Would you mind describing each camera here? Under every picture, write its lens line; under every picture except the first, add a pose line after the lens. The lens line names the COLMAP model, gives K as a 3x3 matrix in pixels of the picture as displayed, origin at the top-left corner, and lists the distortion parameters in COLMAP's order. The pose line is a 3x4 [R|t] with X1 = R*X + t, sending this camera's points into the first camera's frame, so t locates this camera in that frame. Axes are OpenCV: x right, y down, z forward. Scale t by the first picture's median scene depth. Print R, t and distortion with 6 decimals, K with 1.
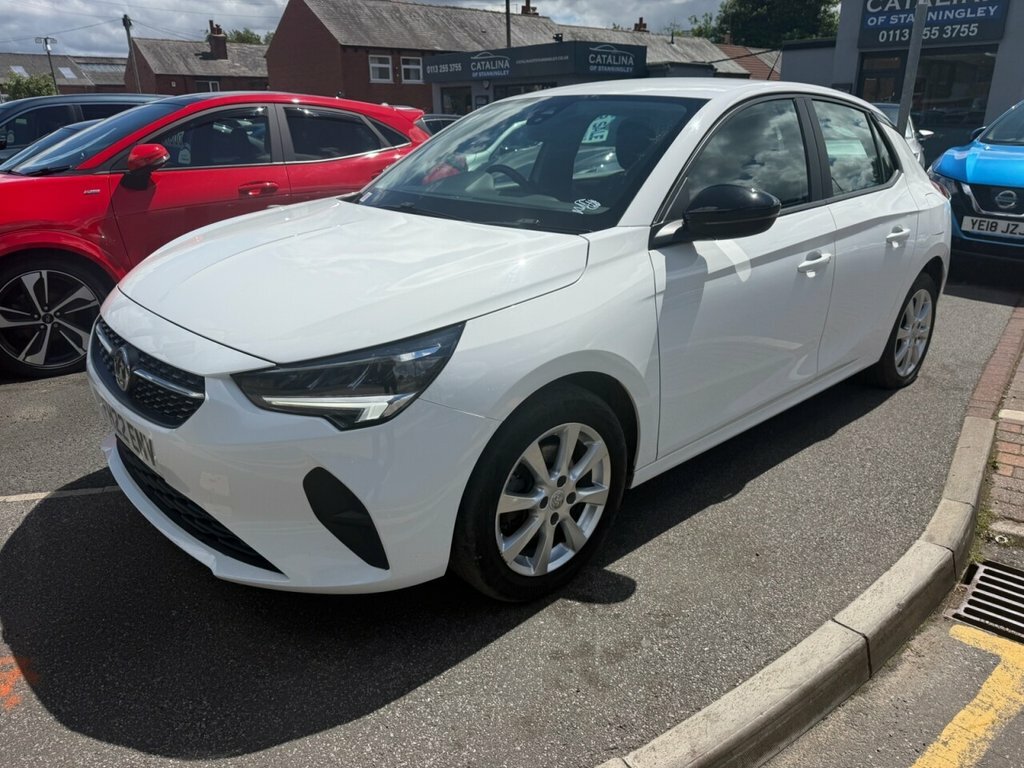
lens RADIAL K [[731.5, 0, 512.0], [0, 731.5, 384.0], [0, 0, 1]] dist [0.026828, -0.025046]
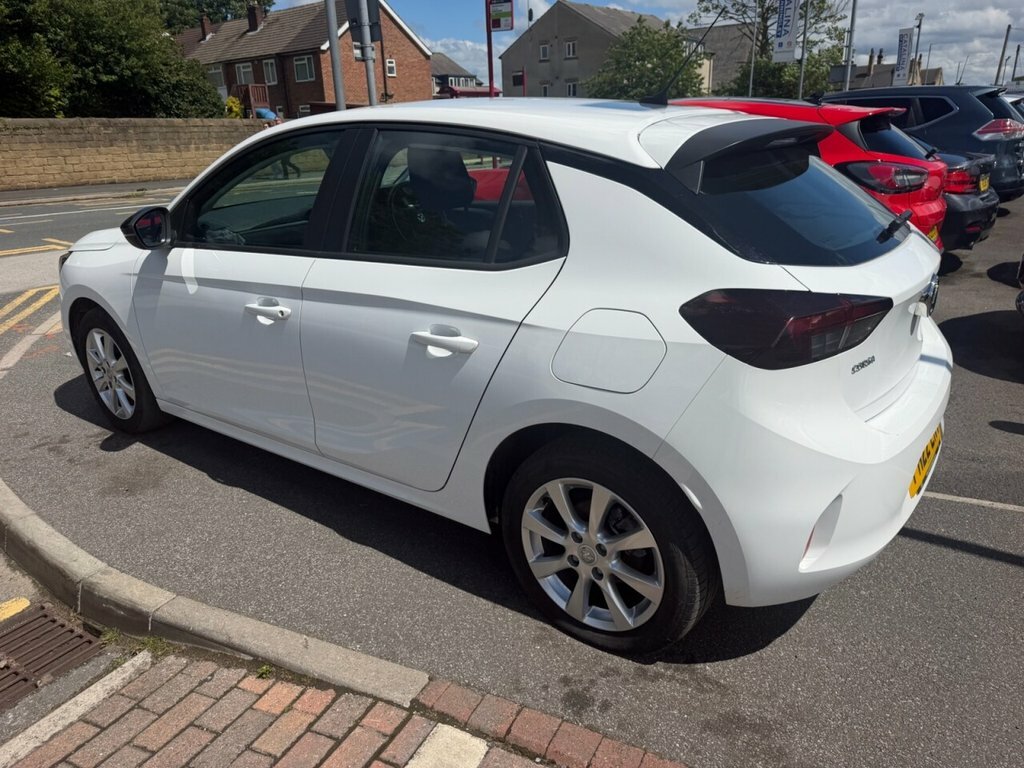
lens RADIAL K [[731.5, 0, 512.0], [0, 731.5, 384.0], [0, 0, 1]] dist [0.026828, -0.025046]
pose [[0.158939, 0.319753, -0.934075, 1.388573], [-0.298689, 0.917339, 0.263200, -0.423303], [0.941022, 0.237166, 0.241308, 1.112278]]
